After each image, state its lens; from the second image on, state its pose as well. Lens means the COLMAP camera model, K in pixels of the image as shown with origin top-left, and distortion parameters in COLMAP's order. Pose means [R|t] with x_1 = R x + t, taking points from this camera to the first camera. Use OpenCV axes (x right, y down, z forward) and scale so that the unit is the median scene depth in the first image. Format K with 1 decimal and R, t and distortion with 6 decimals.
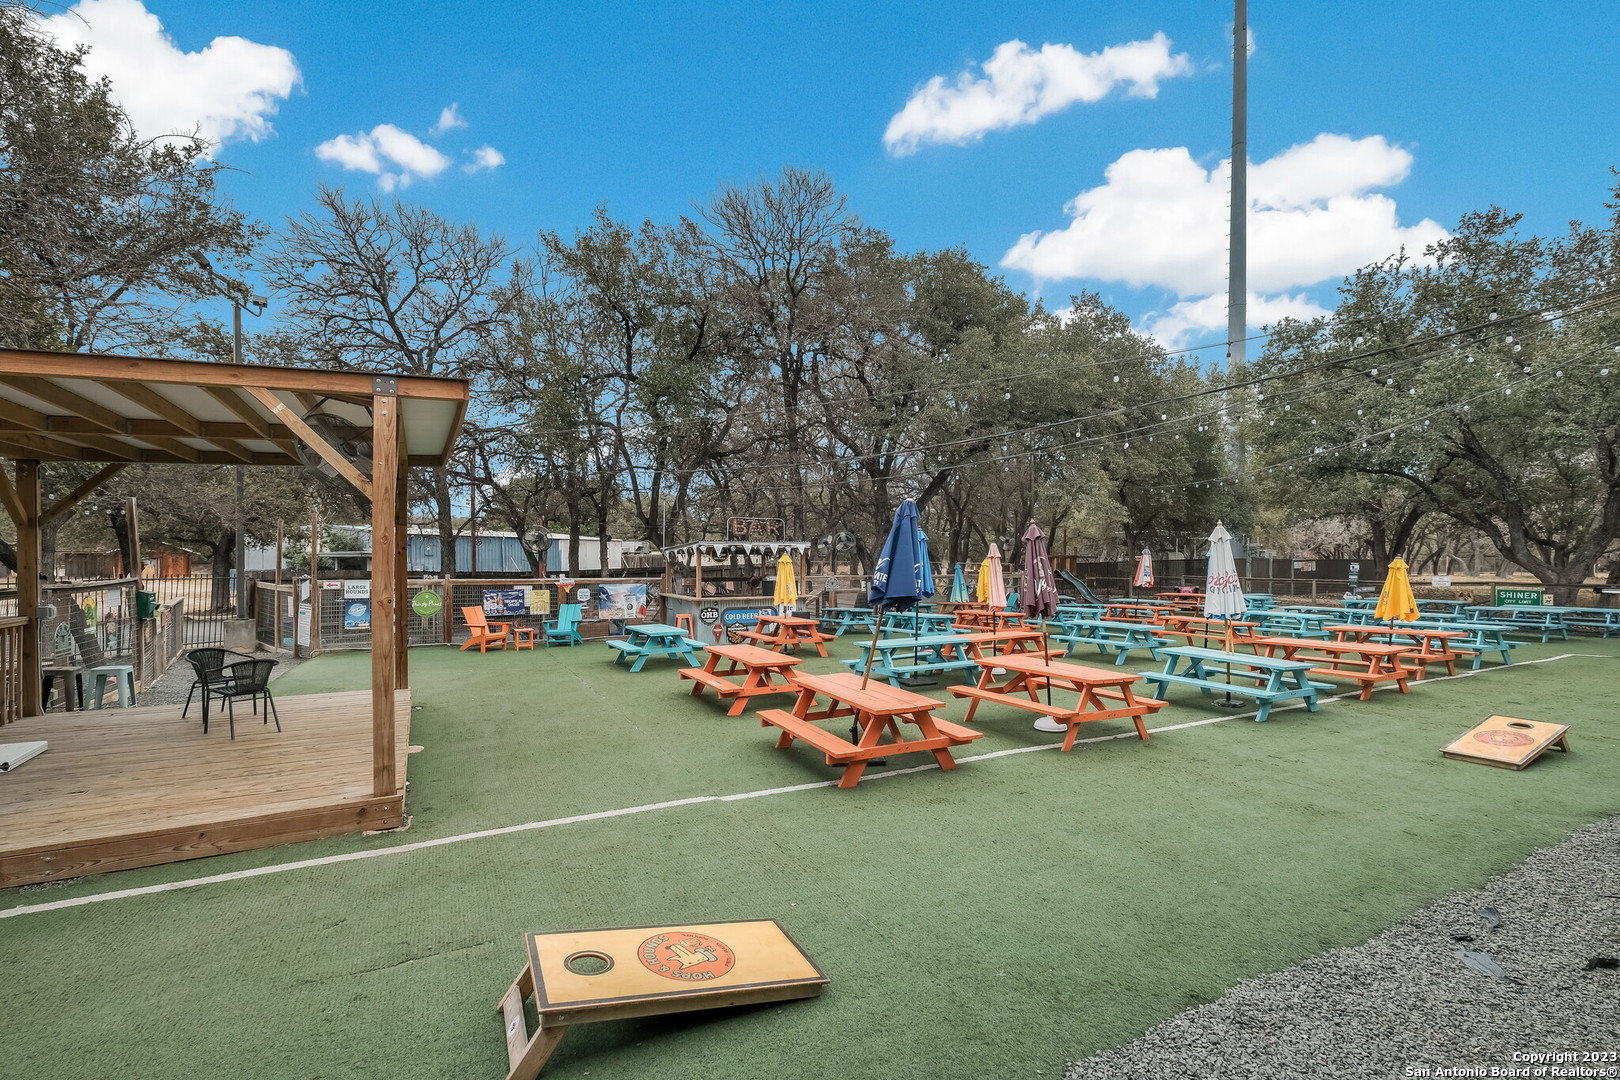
lens RADIAL K [[717.3, 0, 804.6], [0, 717.3, 555.0], [0, 0, 1]] dist [-0.004422, -0.000062]
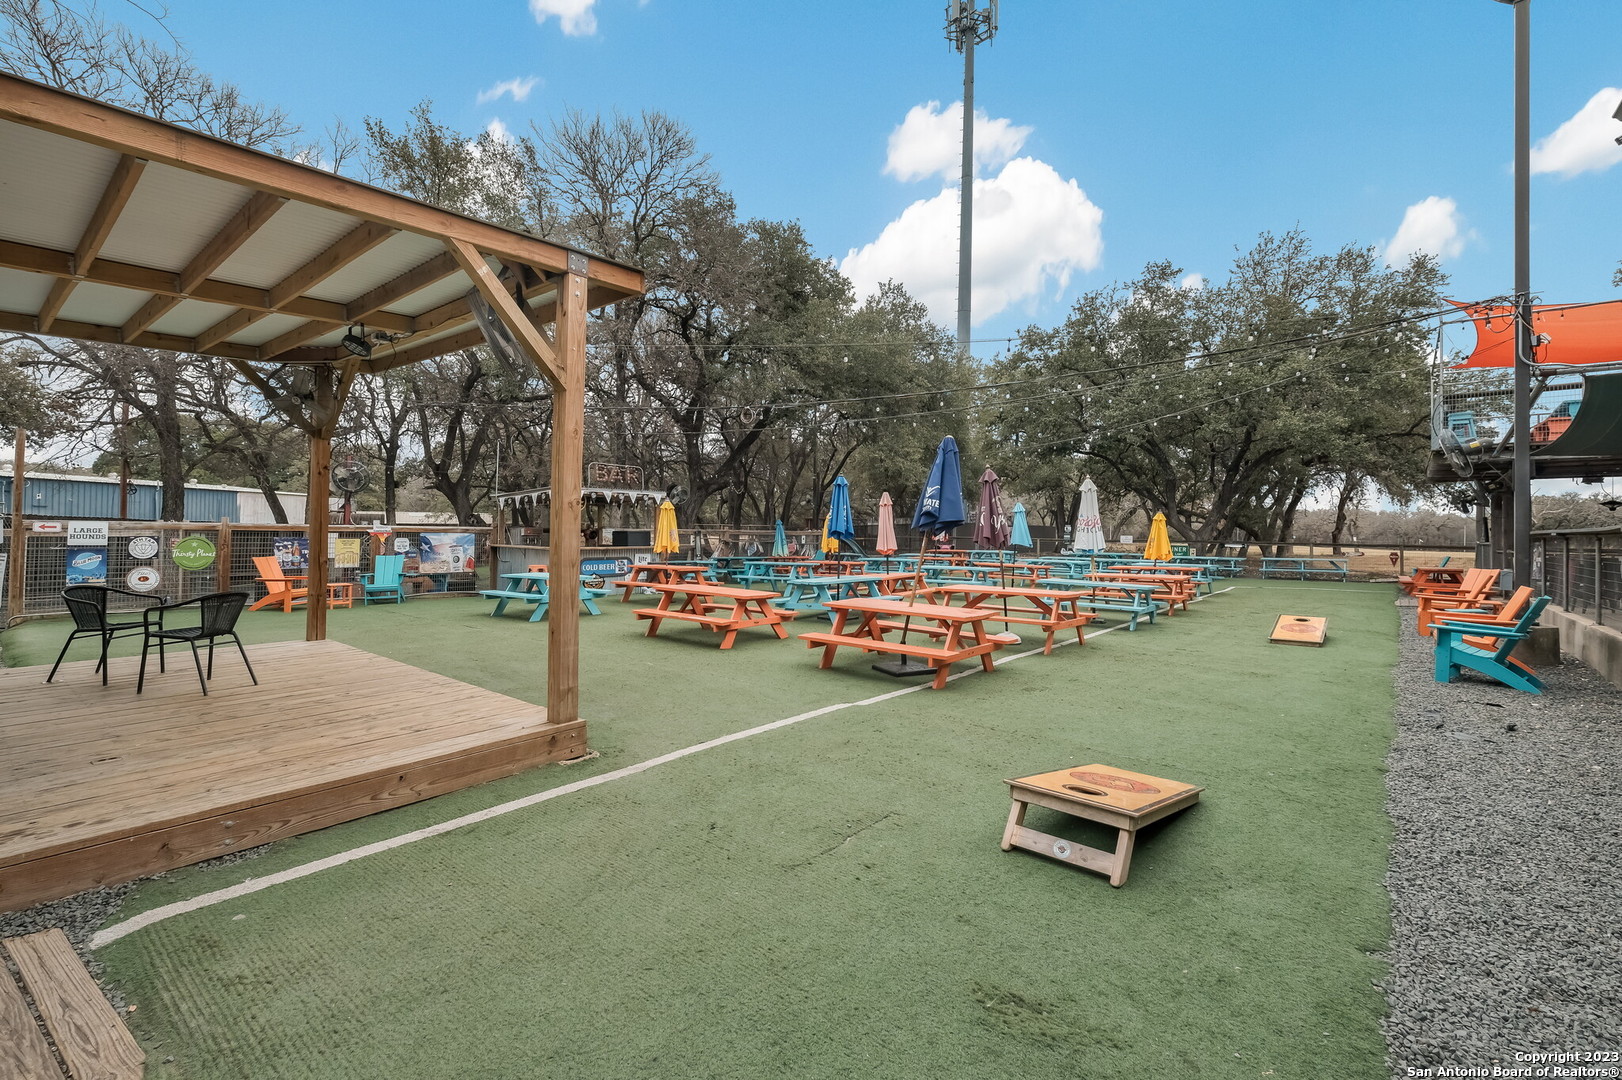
lens RADIAL K [[718.2, 0, 792.3], [0, 718.2, 511.6], [0, 0, 1]] dist [-0.004422, -0.000062]
pose [[0.924695, 0.020979, 0.380130, -0.210054], [-0.013834, 0.999673, -0.021520, 0.028541], [-0.380457, 0.014640, 0.924683, 0.021607]]
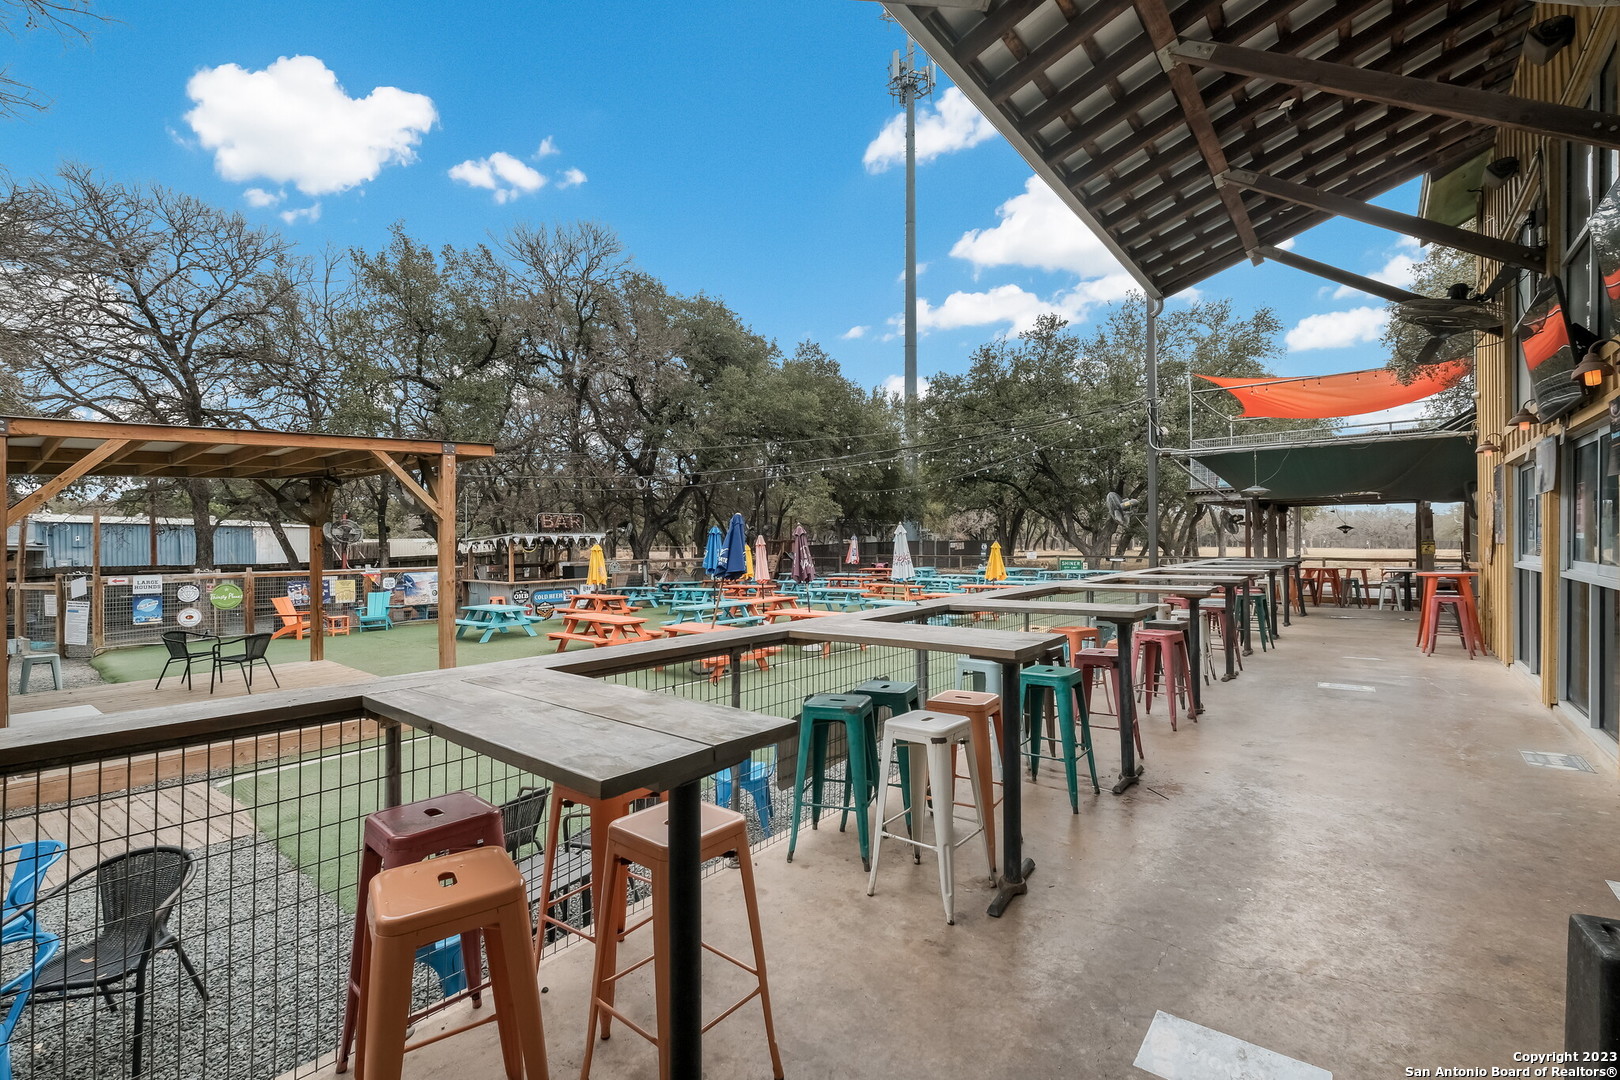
lens RADIAL K [[717.3, 0, 803.0], [0, 717.3, 530.9], [0, 0, 1]] dist [-0.004422, -0.000062]
pose [[0.925560, -0.006606, 0.378544, -0.143311], [0.010318, 0.999917, -0.007777, -0.008897], [-0.378461, 0.011104, 0.925551, -0.251487]]
